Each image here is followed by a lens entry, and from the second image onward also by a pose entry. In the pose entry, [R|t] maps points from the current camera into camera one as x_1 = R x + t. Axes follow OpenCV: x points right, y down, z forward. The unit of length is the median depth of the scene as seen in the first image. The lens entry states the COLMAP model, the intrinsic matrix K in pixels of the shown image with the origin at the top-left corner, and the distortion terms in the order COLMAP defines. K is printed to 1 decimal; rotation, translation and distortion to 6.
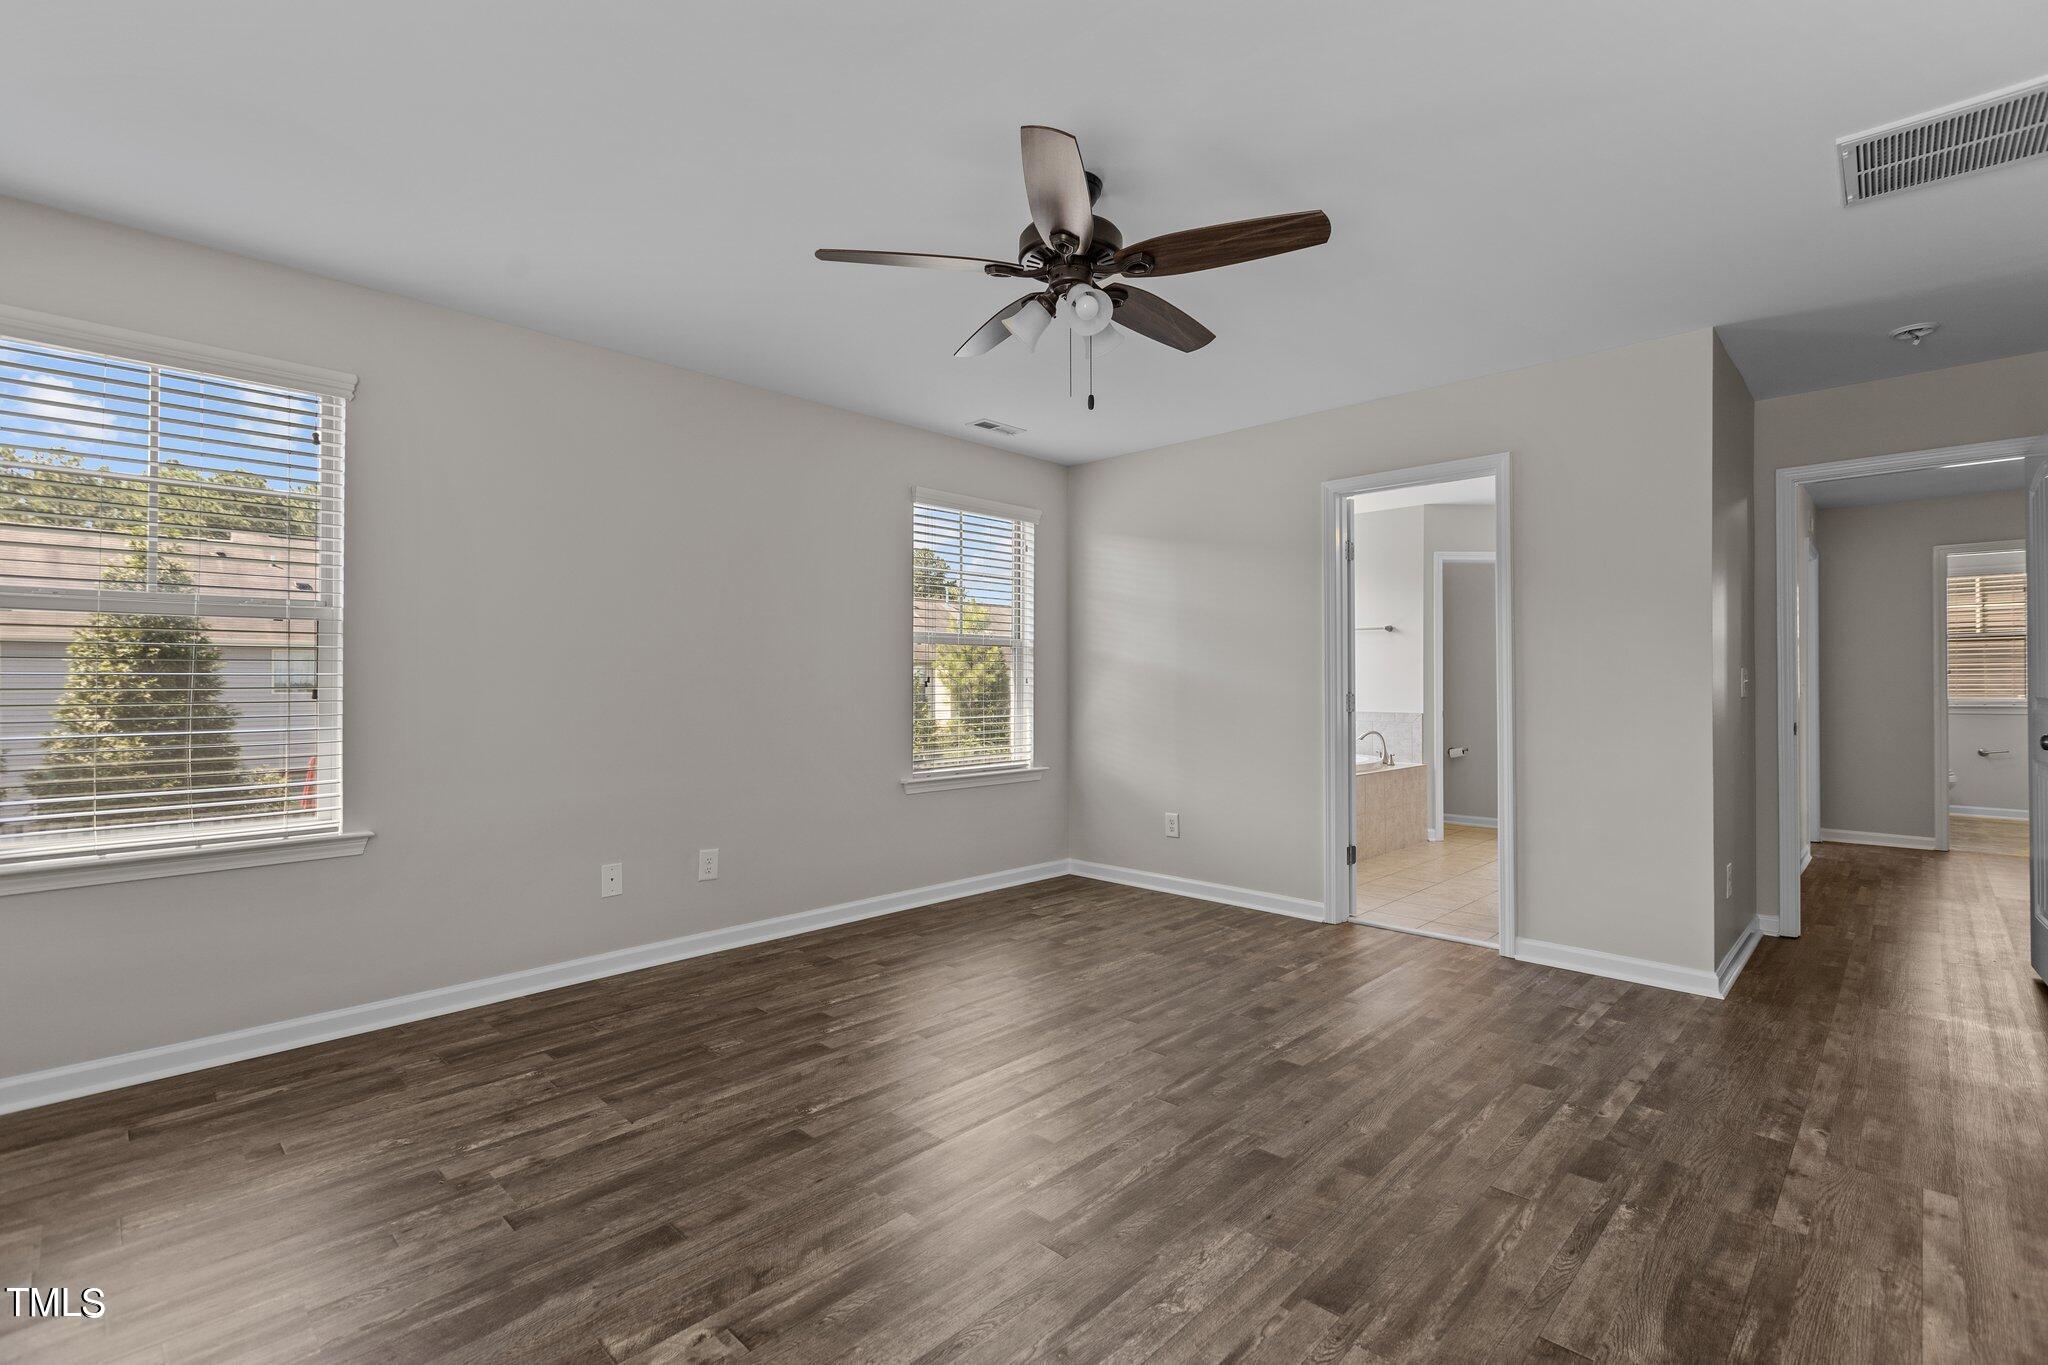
lens RADIAL K [[934.1, 0, 1019.7], [0, 934.1, 680.8], [0, 0, 1]] dist [-0.004729, 0.000084]
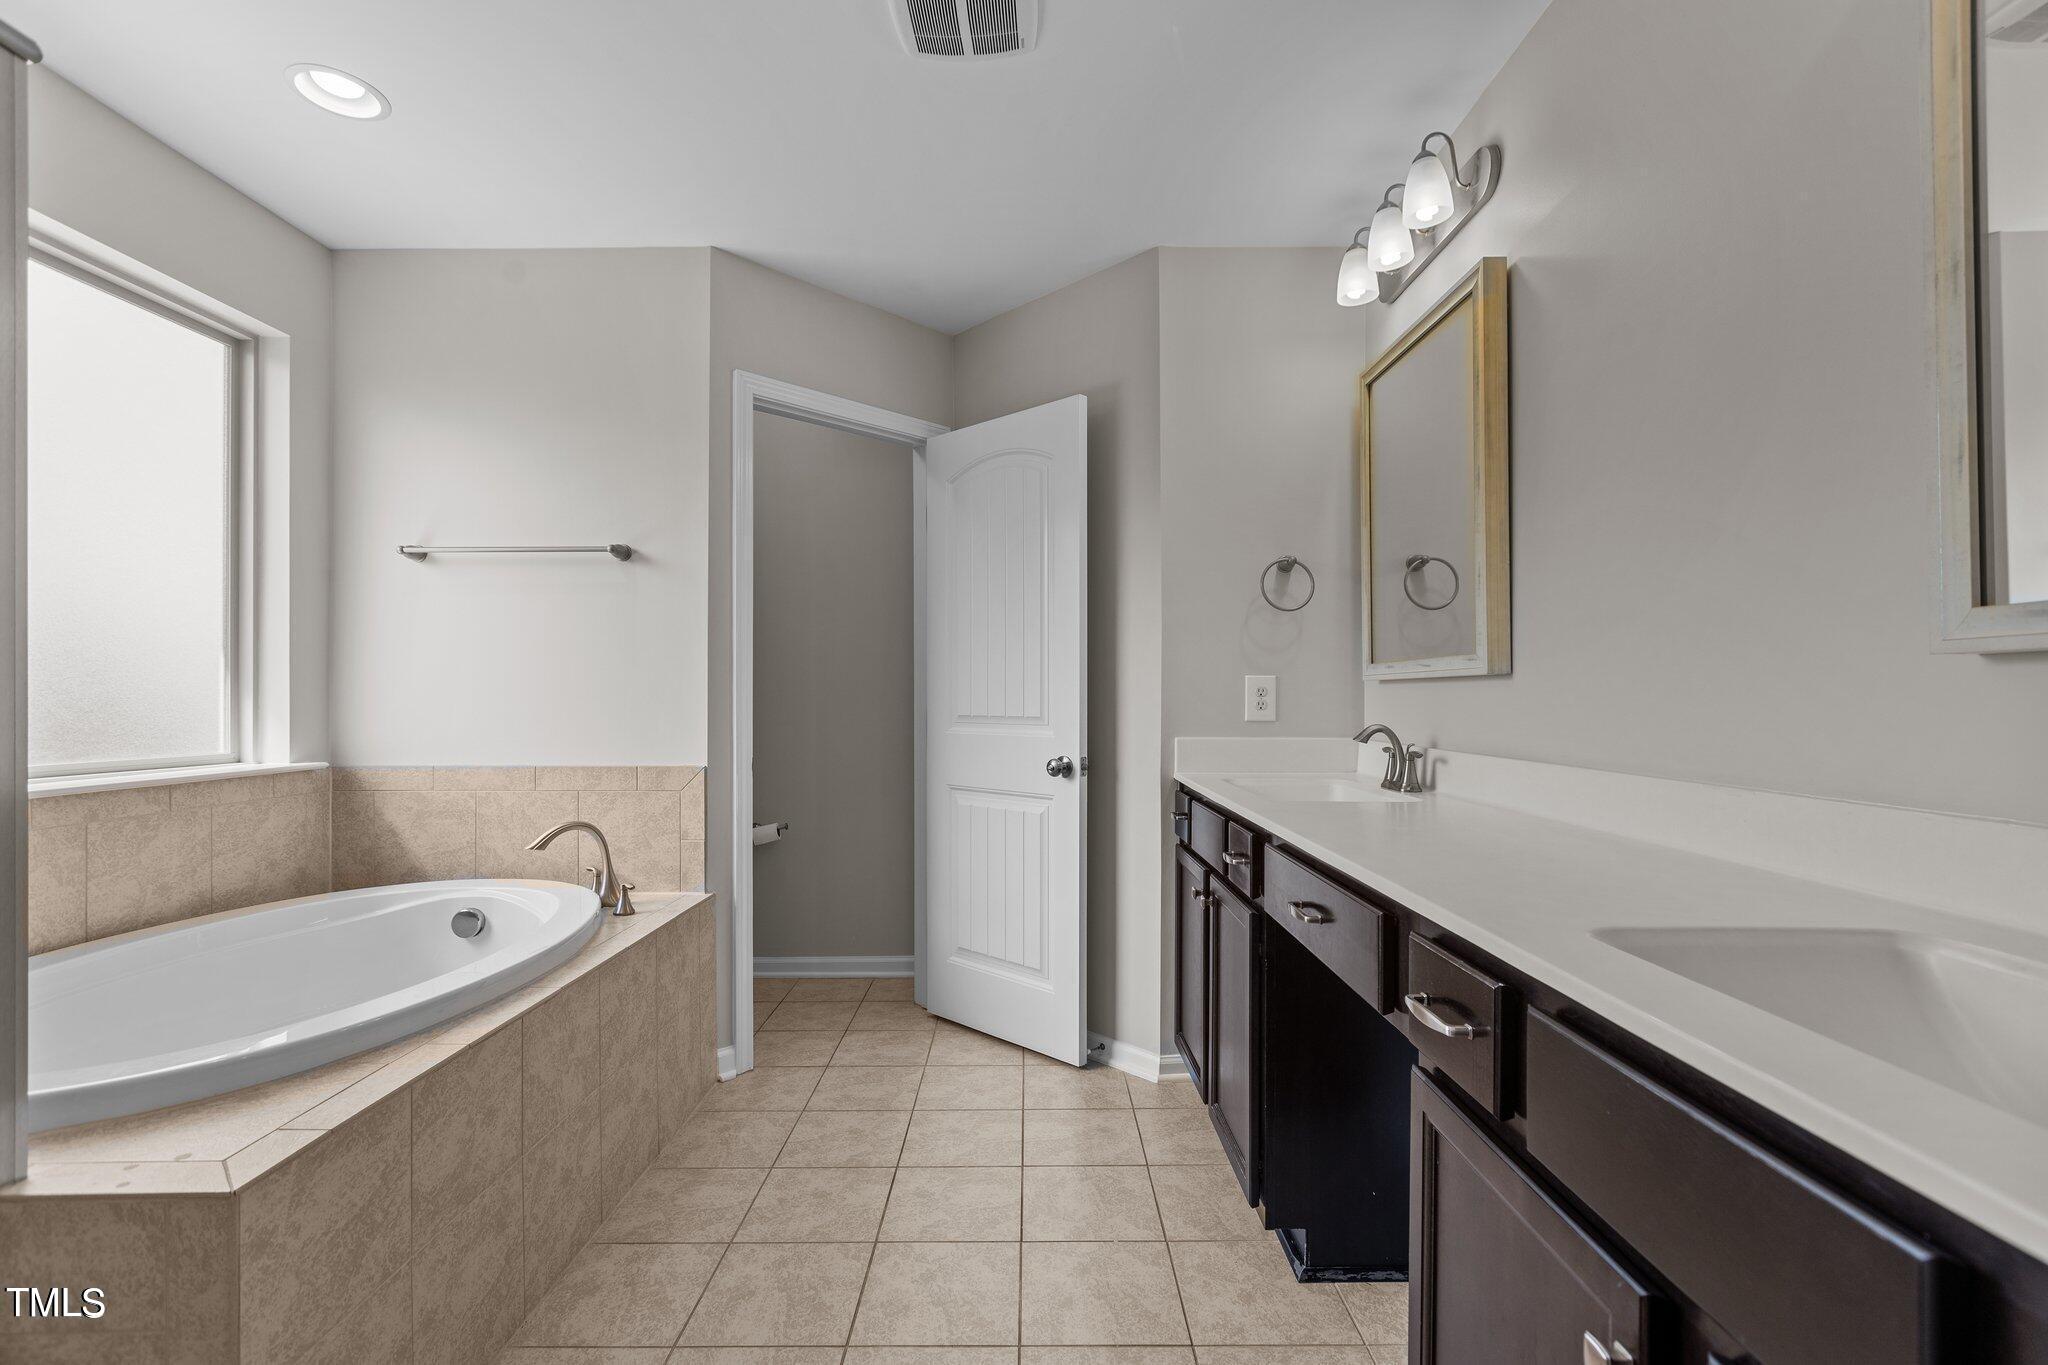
lens RADIAL K [[934.1, 0, 1020.2], [0, 934.1, 684.2], [0, 0, 1]] dist [-0.004729, 0.000084]
pose [[0.723463, 0.002923, 0.690357, 0.229260], [0.000191, 0.999990, -0.004435, 0.001530], [-0.690363, 0.003340, 0.723455, 0.559659]]
